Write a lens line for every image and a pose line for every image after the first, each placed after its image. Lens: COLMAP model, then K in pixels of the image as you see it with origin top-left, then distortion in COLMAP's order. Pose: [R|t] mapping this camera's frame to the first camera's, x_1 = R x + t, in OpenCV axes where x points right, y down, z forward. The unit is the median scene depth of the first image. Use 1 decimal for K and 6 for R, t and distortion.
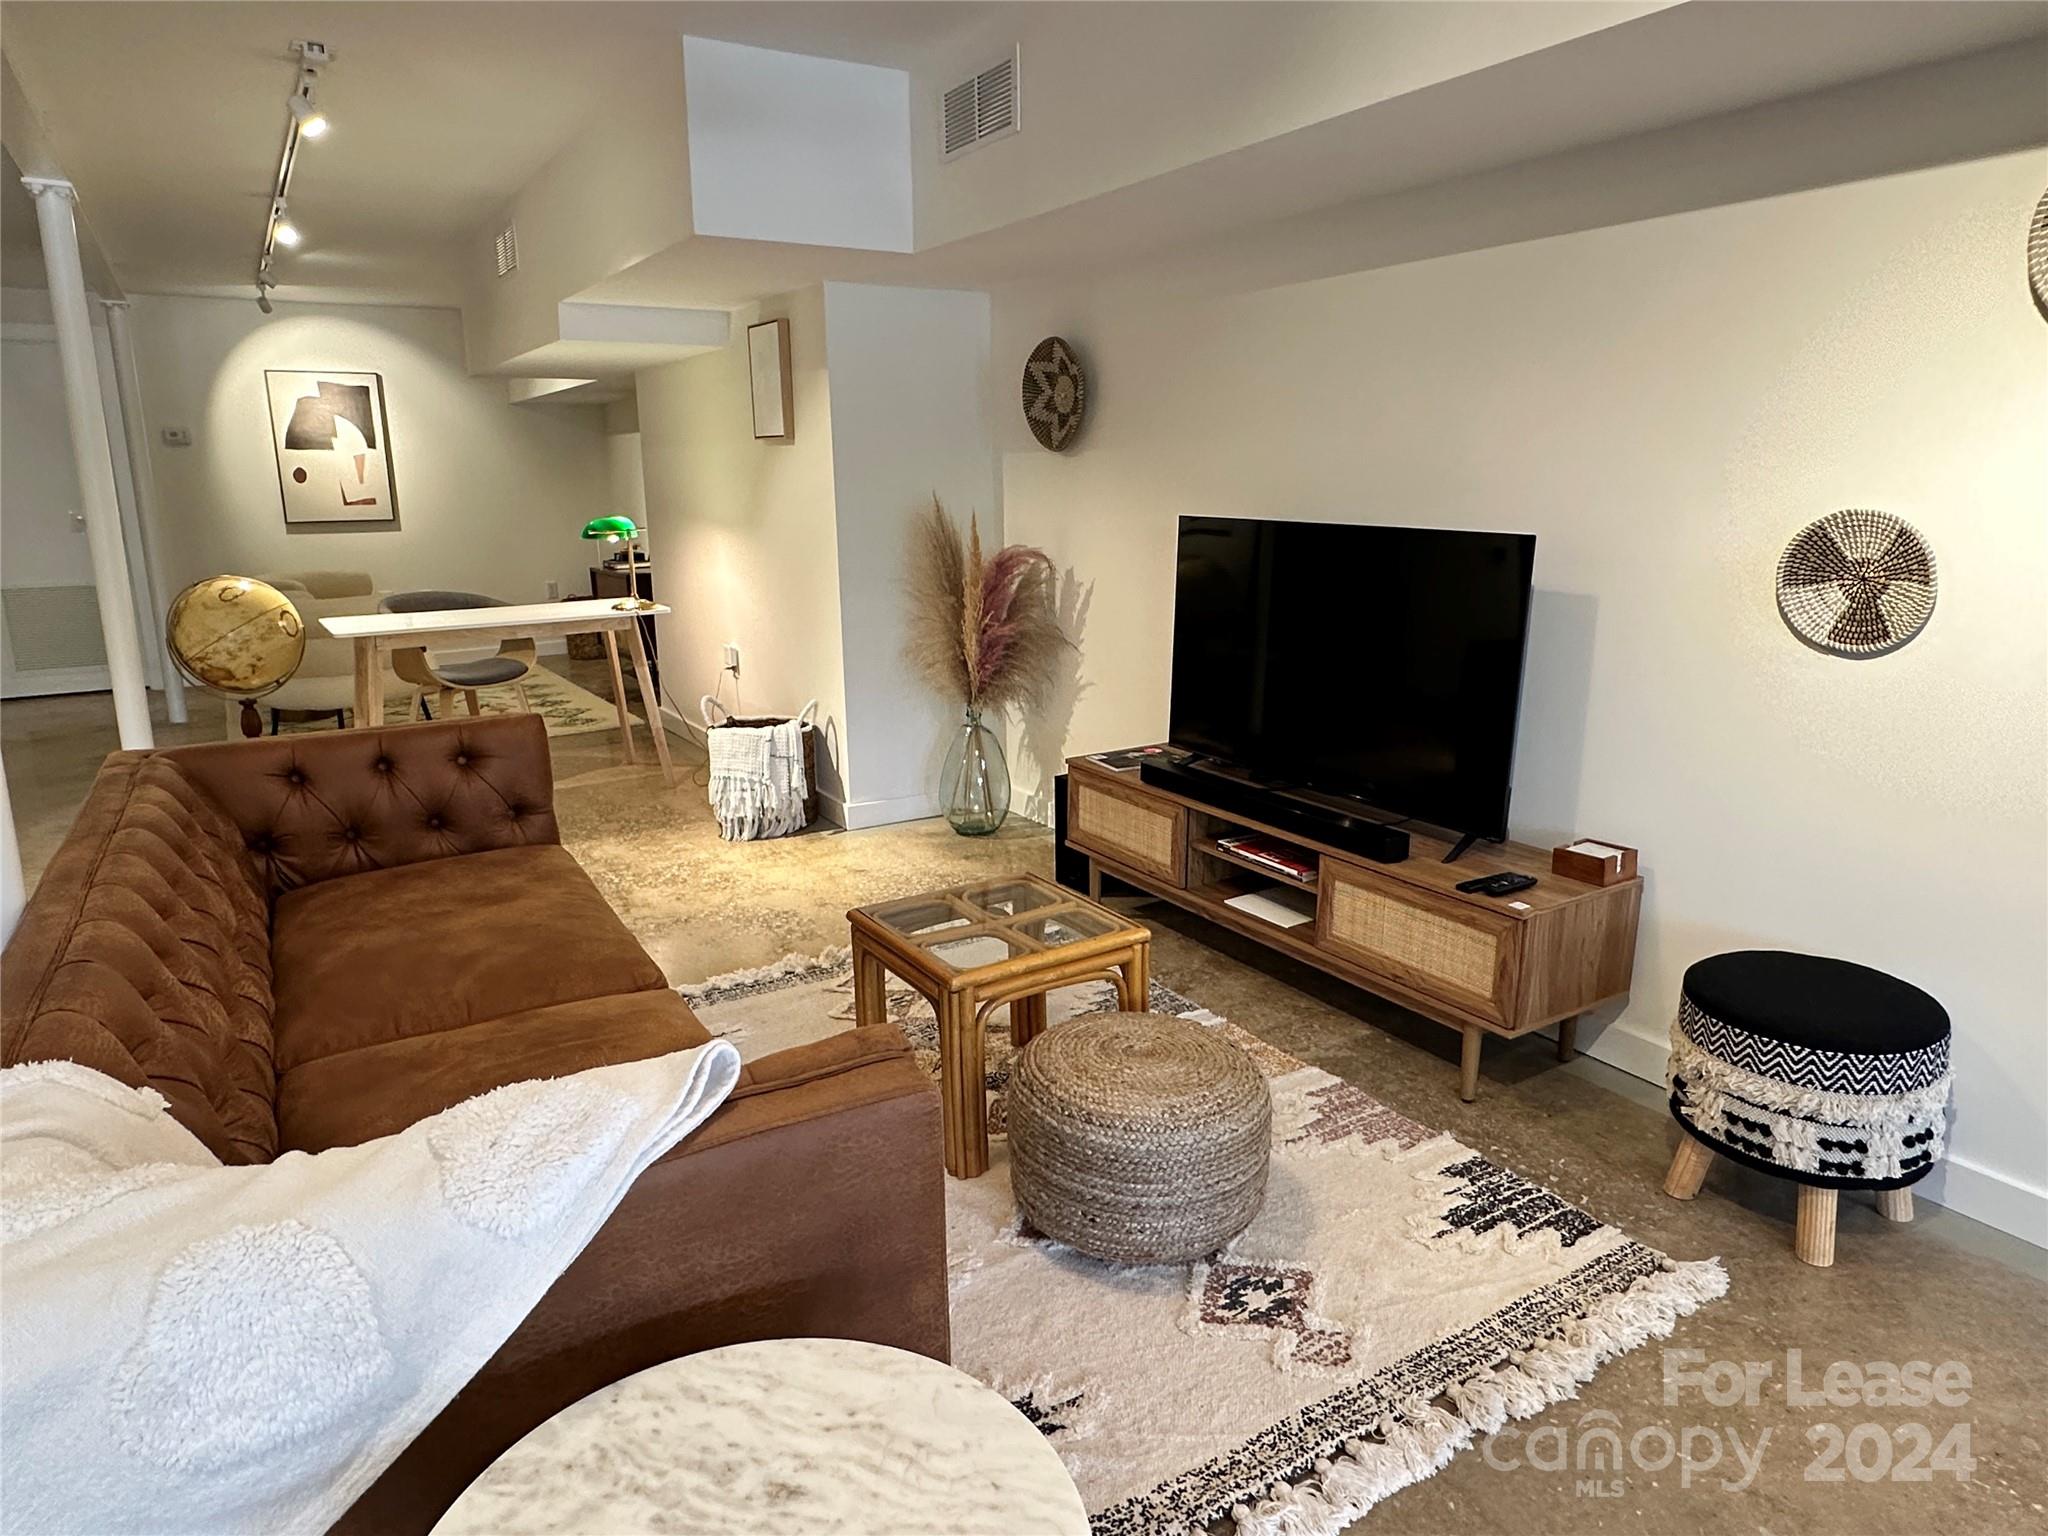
lens RADIAL K [[1246.7, 0, 1020.0], [0, 1246.7, 767.0], [0, 0, 1]] dist [0.005359, 0.000332]
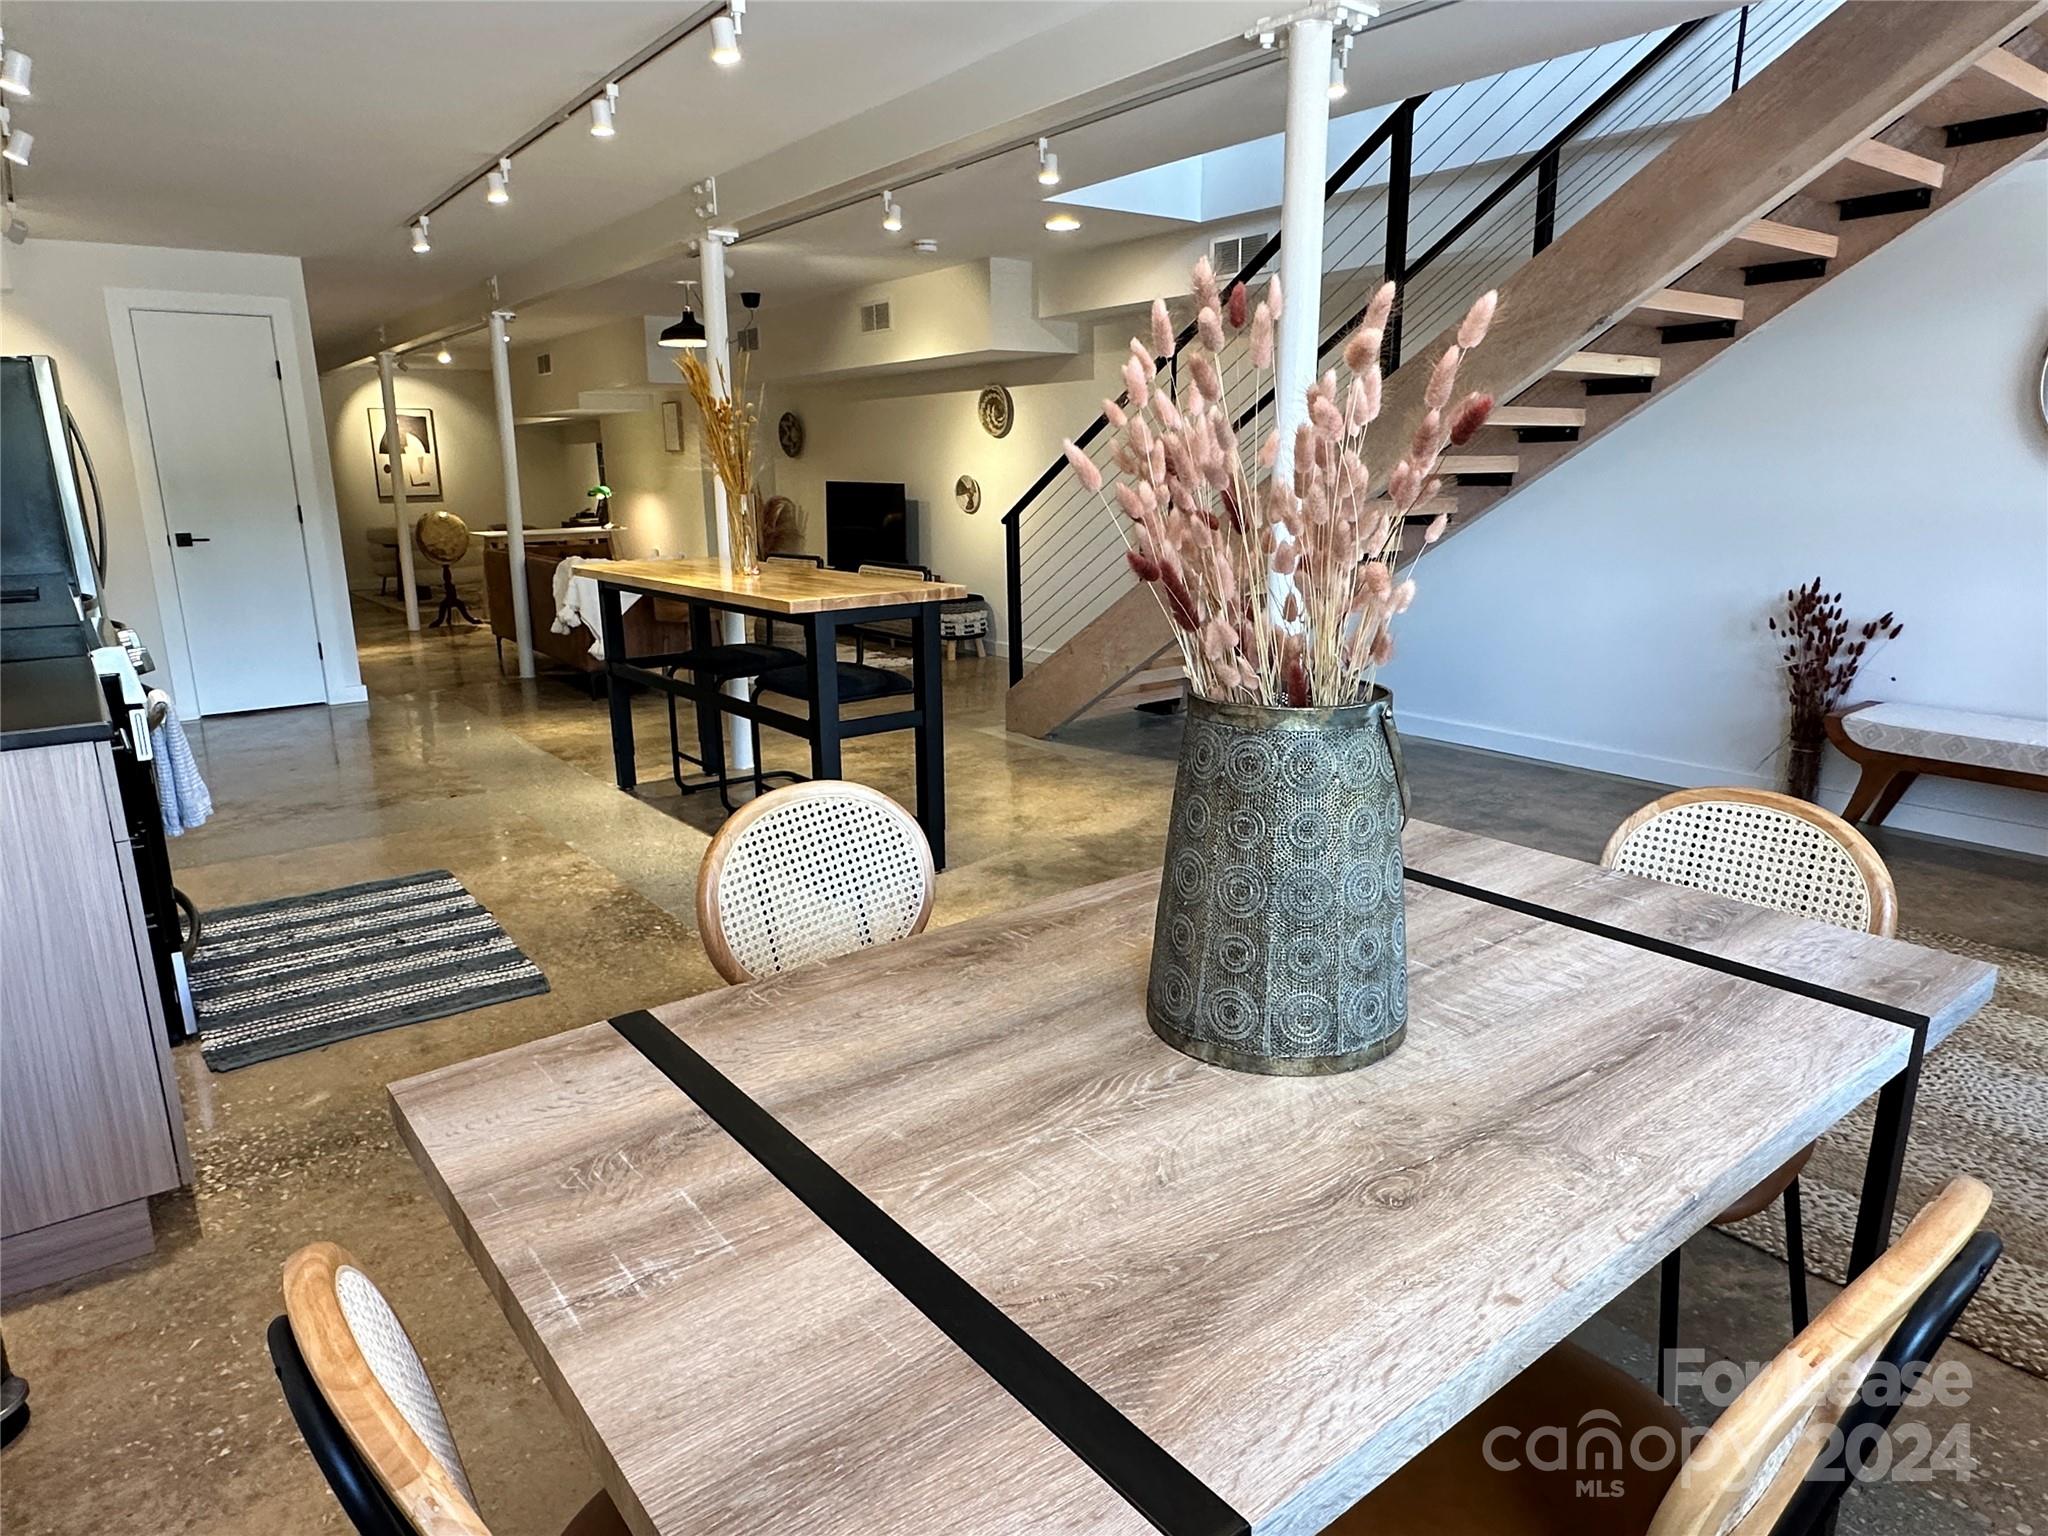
lens RADIAL K [[1246.7, 0, 1027.0], [0, 1246.7, 775.4], [0, 0, 1]] dist [0.005359, 0.000332]
pose [[0.995748, -0.023417, 0.089090, 0.247492], [0.022543, 0.999687, 0.010812, 0.350783], [-0.089315, -0.008758, 0.995965, -1.466347]]
